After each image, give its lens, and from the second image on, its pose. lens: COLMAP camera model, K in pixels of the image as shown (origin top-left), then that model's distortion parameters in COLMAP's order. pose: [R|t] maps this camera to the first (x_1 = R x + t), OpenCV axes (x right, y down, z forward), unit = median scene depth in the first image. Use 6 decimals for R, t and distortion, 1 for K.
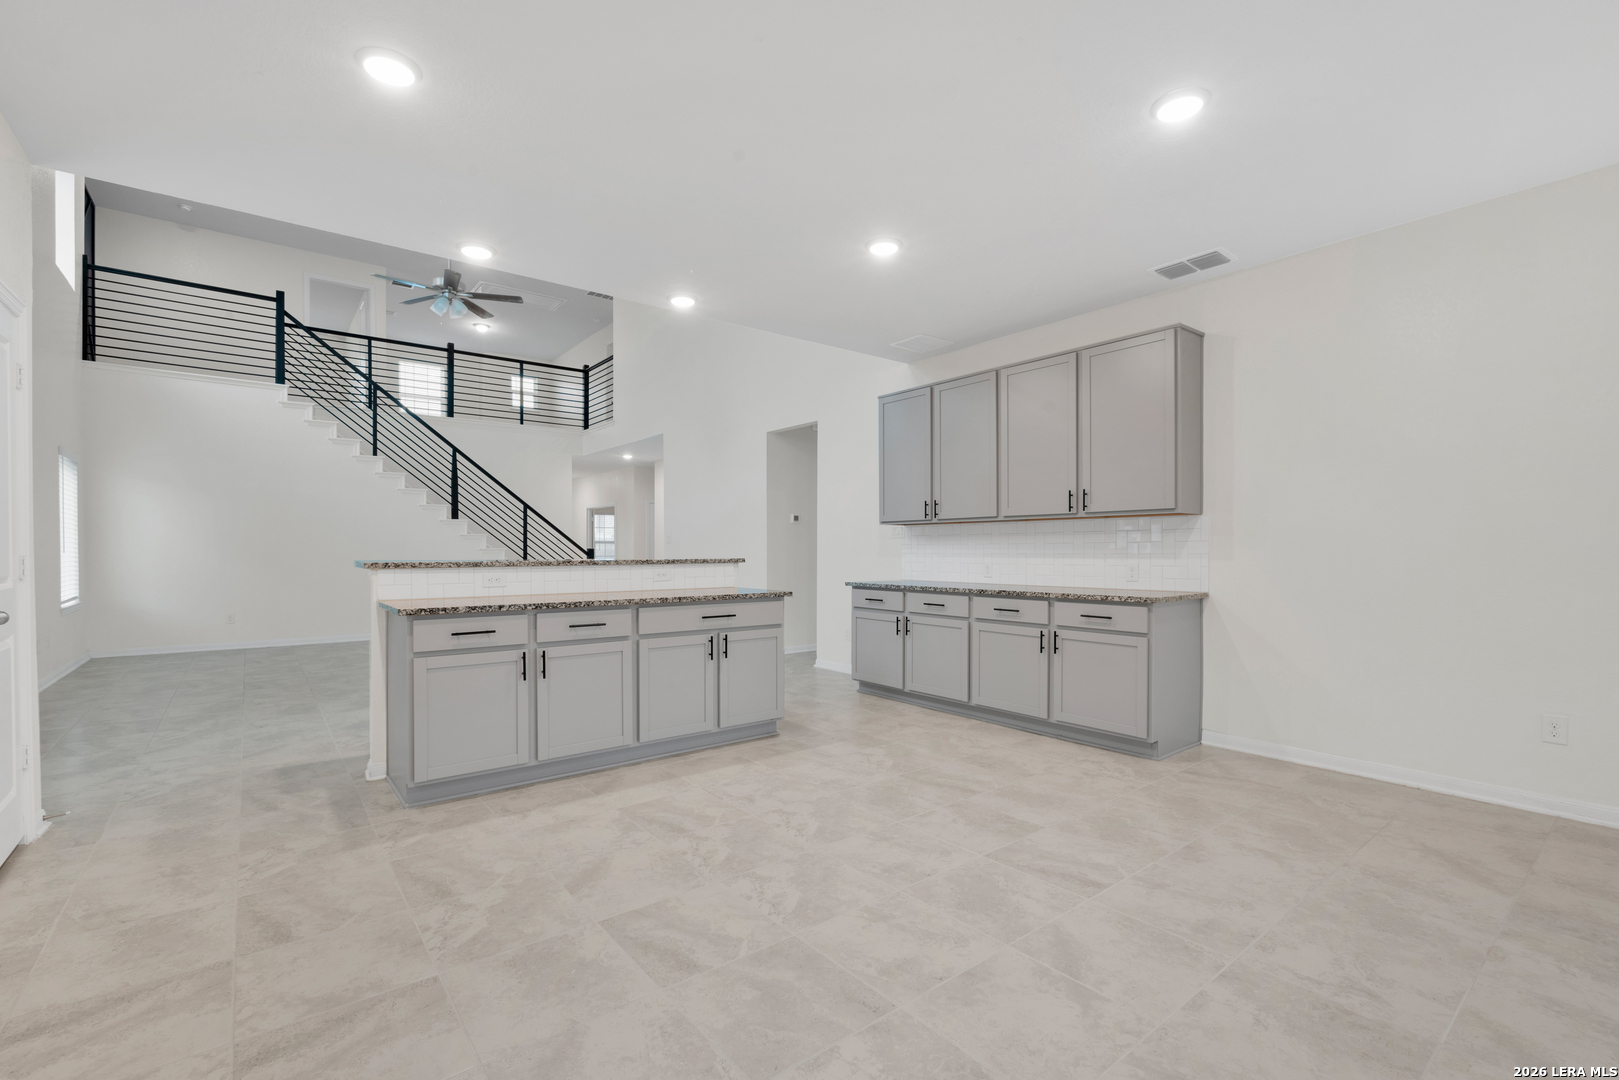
lens RADIAL K [[719.0, 0, 821.4], [0, 719.0, 546.2], [0, 0, 1]] dist [0.003923, -0.000406]
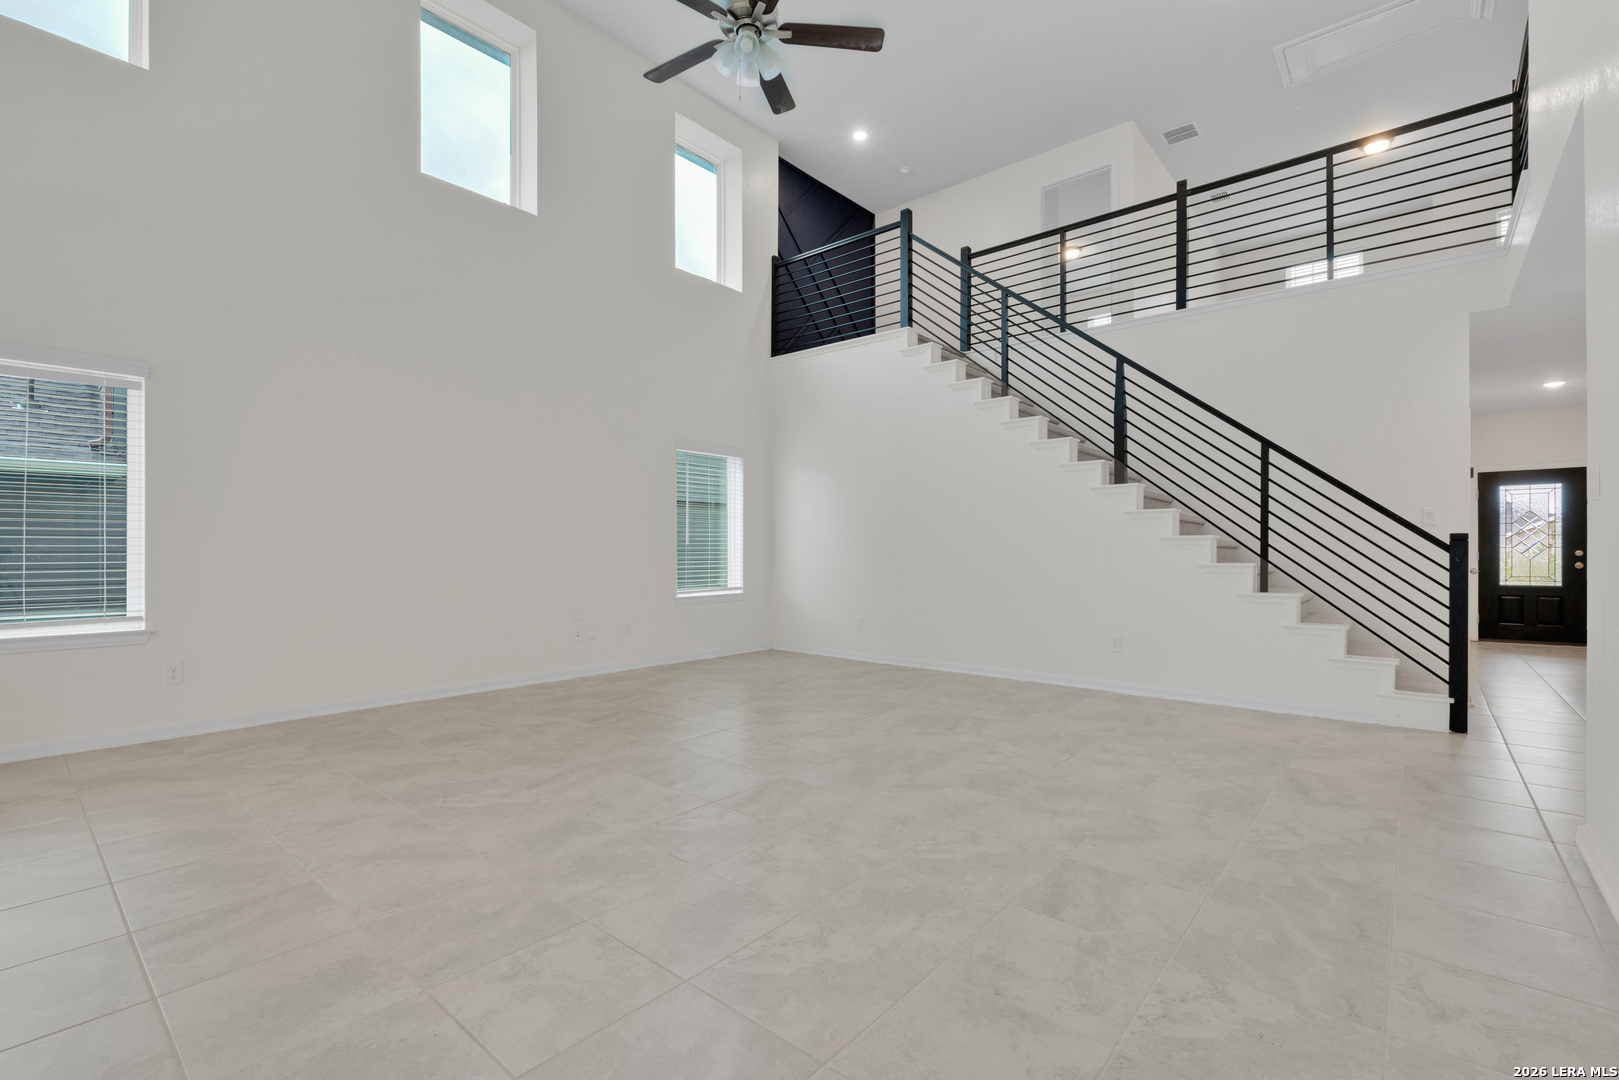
lens RADIAL K [[719.0, 0, 803.4], [0, 719.0, 543.7], [0, 0, 1]] dist [0.003923, -0.000406]
pose [[0.175908, -0.009568, -0.984360, -0.004530], [0.004887, 0.999949, -0.008846, 0.015534], [0.984394, -0.003254, 0.175946, 0.823047]]
